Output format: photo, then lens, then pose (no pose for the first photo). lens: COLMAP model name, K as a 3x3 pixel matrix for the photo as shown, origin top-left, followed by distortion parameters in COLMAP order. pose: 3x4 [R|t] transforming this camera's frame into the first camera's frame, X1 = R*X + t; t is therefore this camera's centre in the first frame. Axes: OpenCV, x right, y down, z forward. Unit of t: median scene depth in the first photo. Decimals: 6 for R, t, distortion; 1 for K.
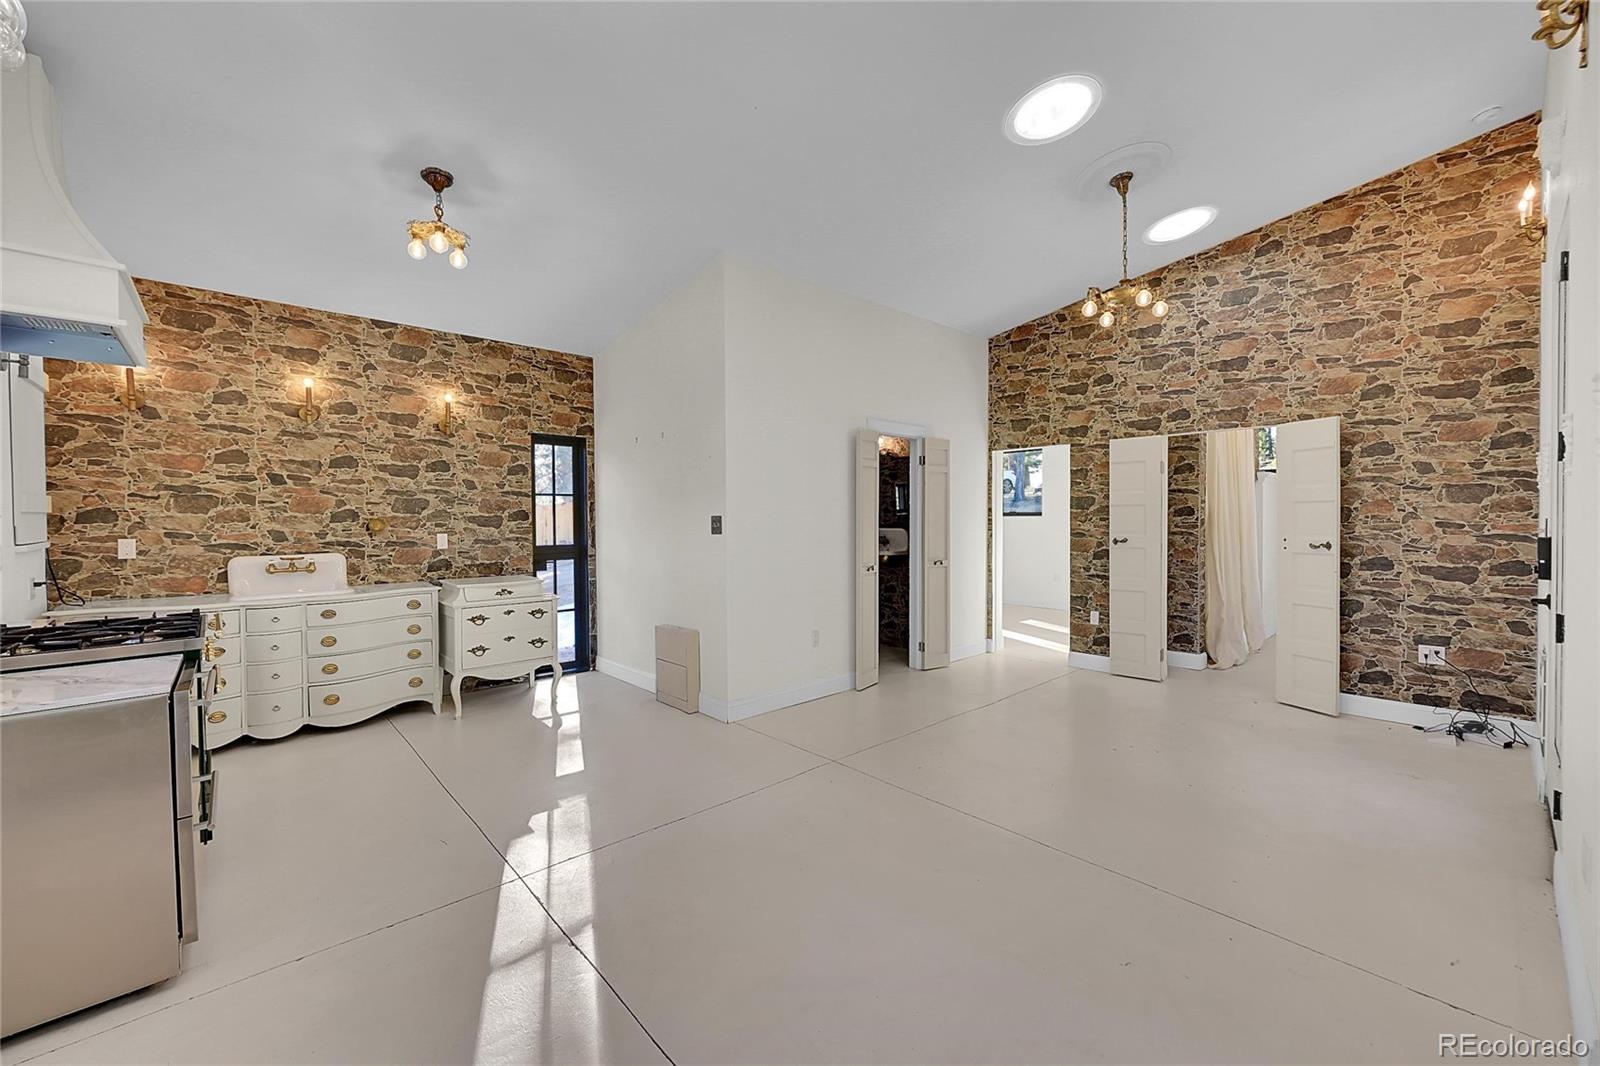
lens RADIAL K [[624.2, 0, 797.9], [0, 624.2, 527.8], [0, 0, 1]] dist [-0.001042, 0.000157]
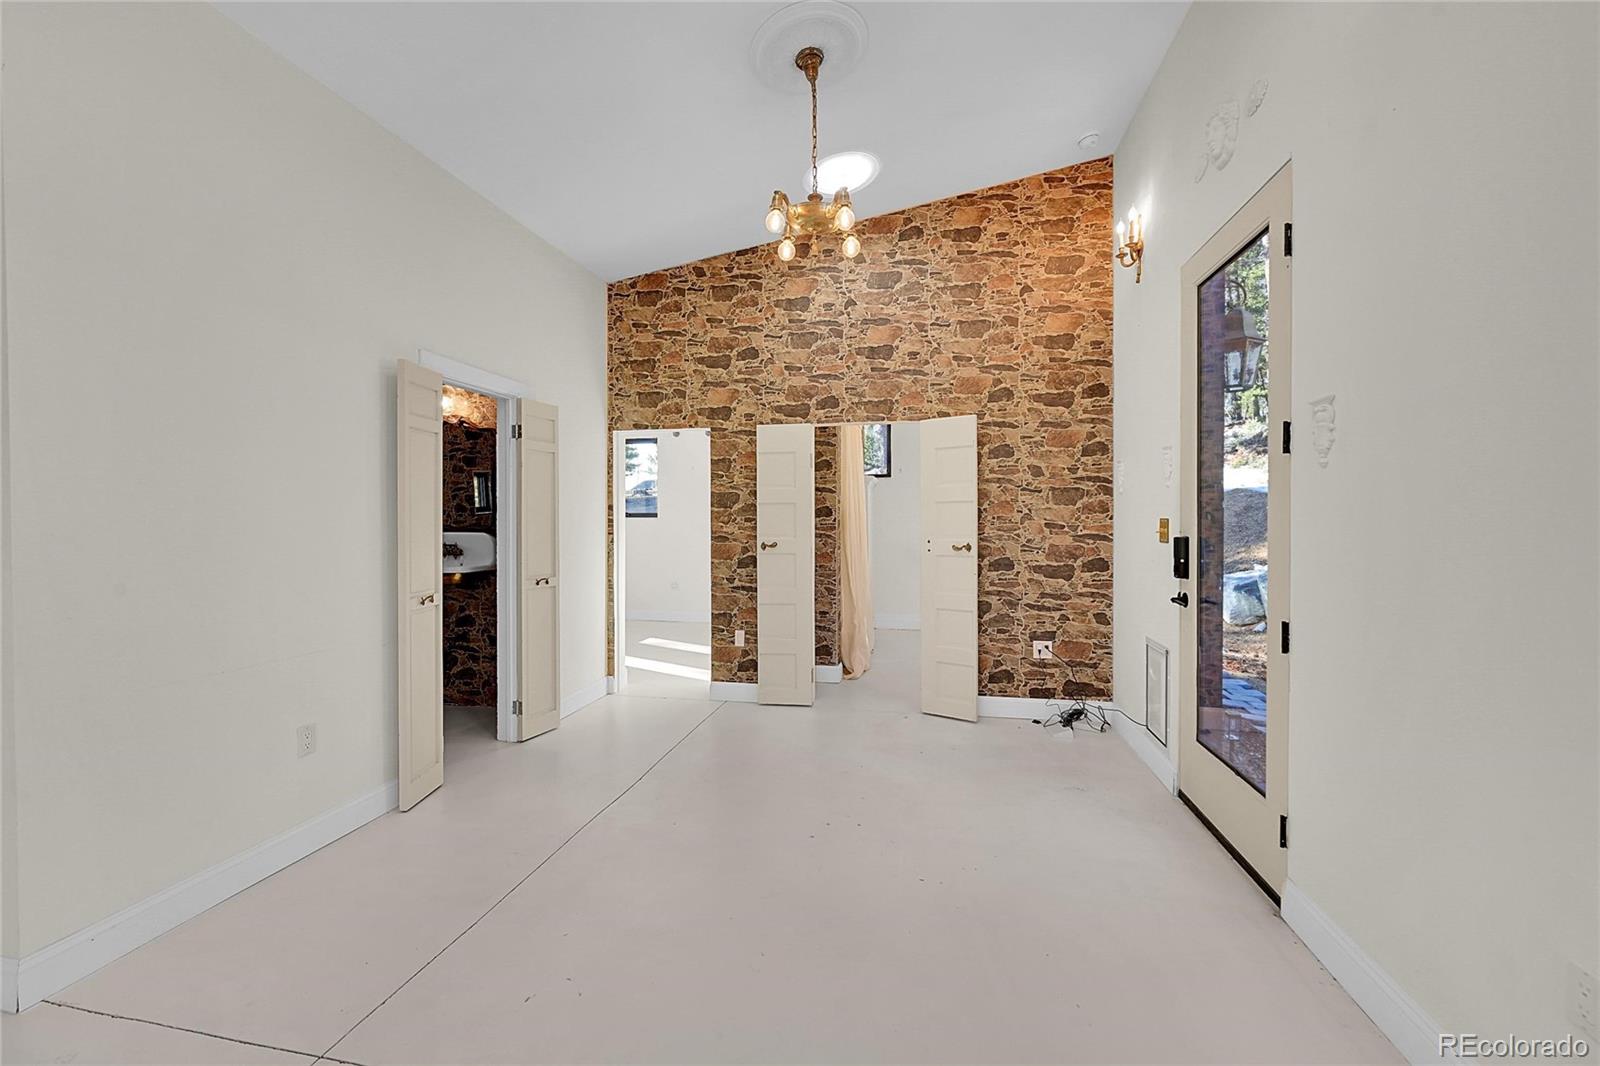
lens RADIAL K [[624.2, 0, 797.4], [0, 624.2, 530.3], [0, 0, 1]] dist [-0.001042, 0.000157]
pose [[0.806328, -0.004519, 0.591452, 0.056827], [0.005424, 0.999985, 0.000246, 0.000557], [-0.591444, 0.003009, 0.806340, 0.355821]]
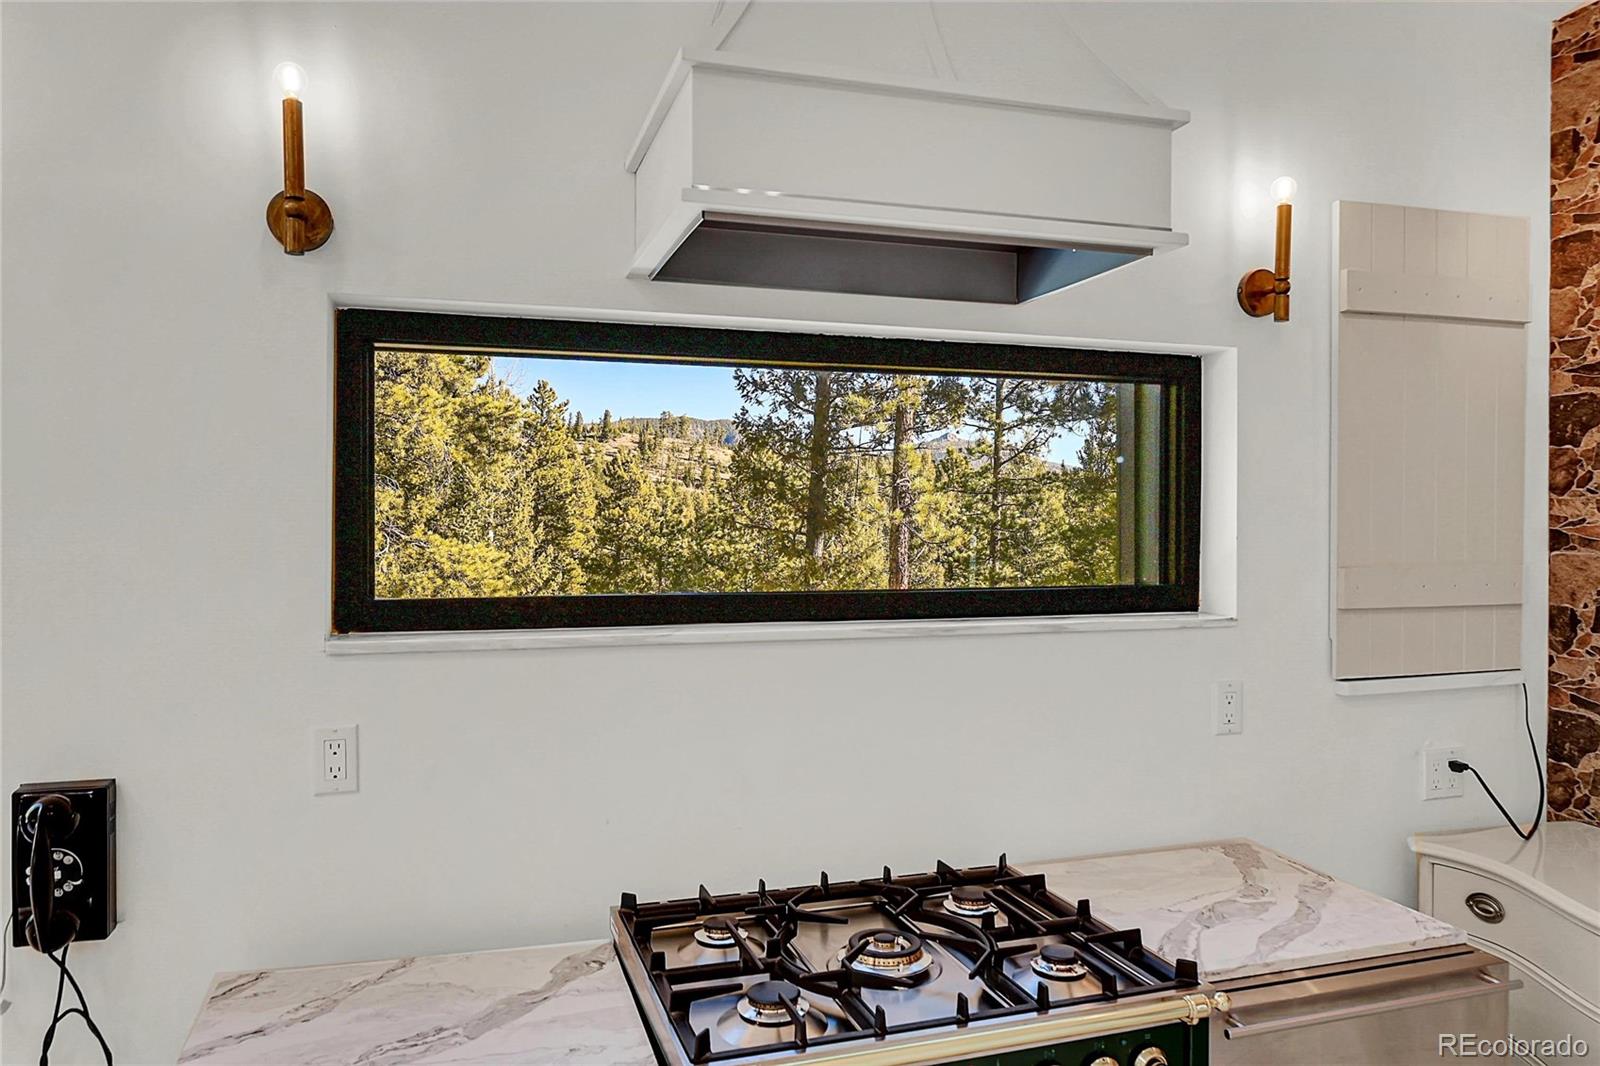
lens RADIAL K [[1097.6, 0, 815.7], [0, 1097.6, 527.8], [0, 0, 1]] dist [0.000357, 0.001038]
pose [[-0.402731, 0.013039, -0.915225, -0.251361], [-0.014509, 0.999682, 0.020627, -0.068550], [0.915203, 0.021587, -0.402414, 0.689622]]
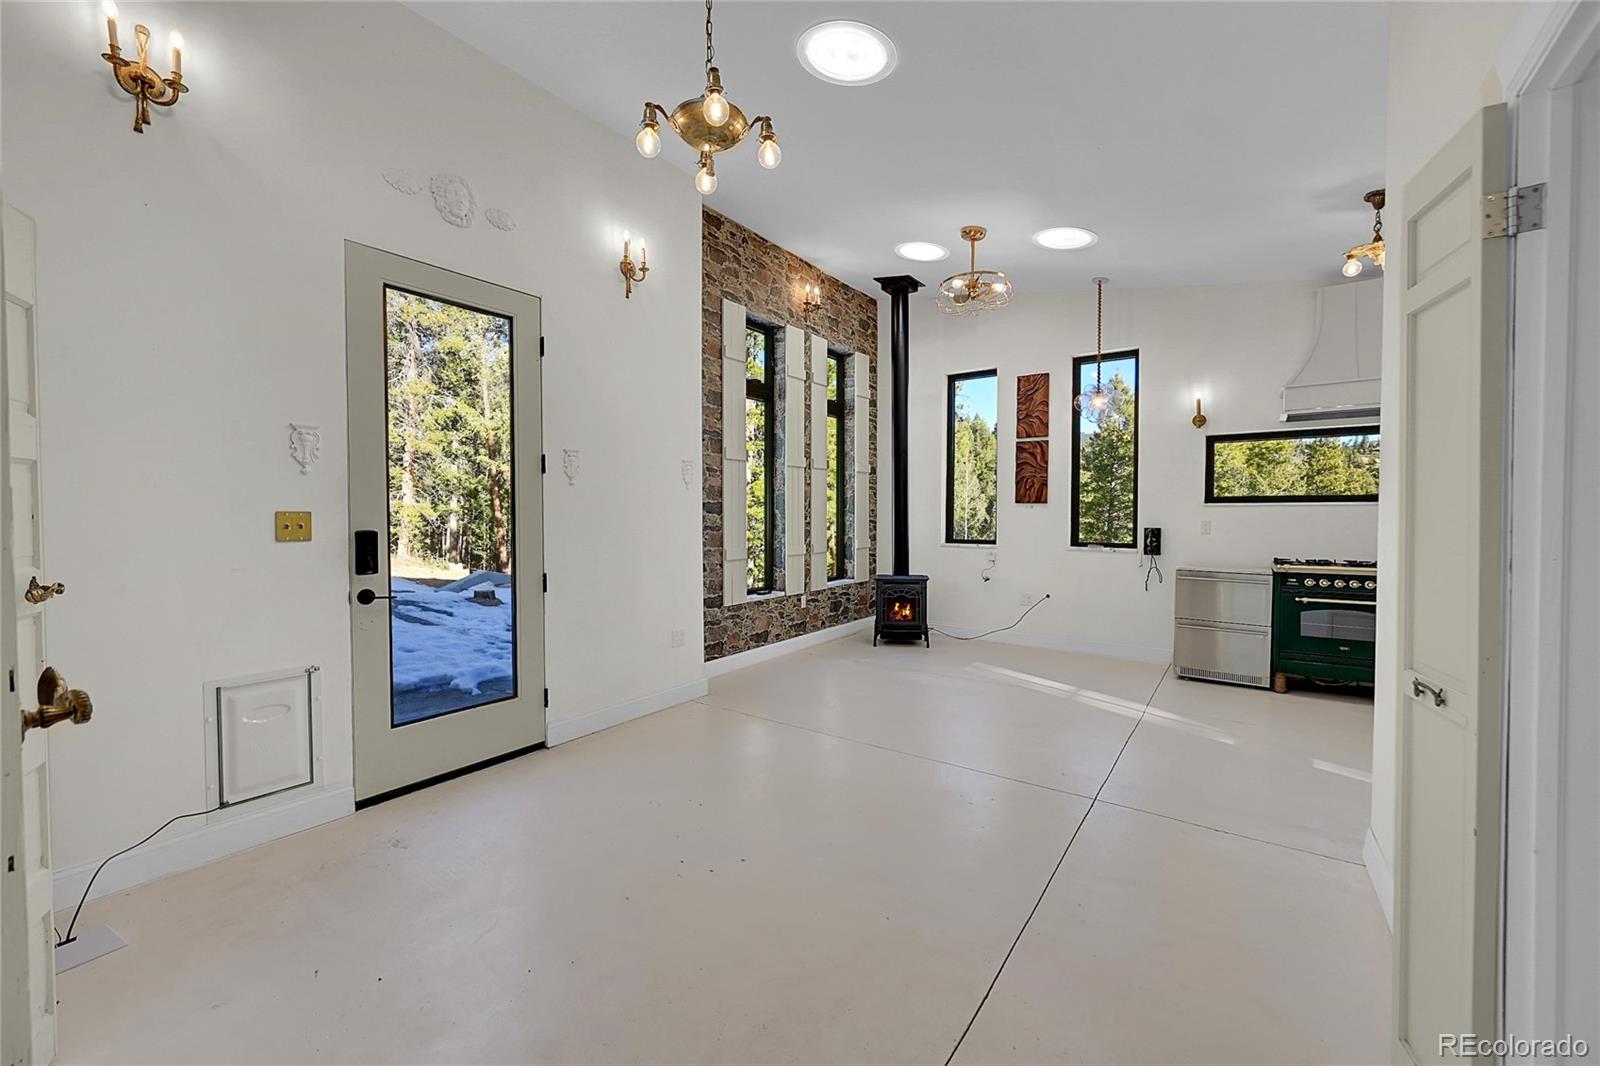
lens RADIAL K [[624.2, 0, 800.3], [0, 624.2, 533.8], [0, 0, 1]] dist [-0.001042, 0.000157]
pose [[-0.978174, 0.015520, -0.207209, 0.489050], [0.005455, 0.998781, 0.049062, -0.016612], [0.207718, 0.046861, -0.977066, 1.404134]]
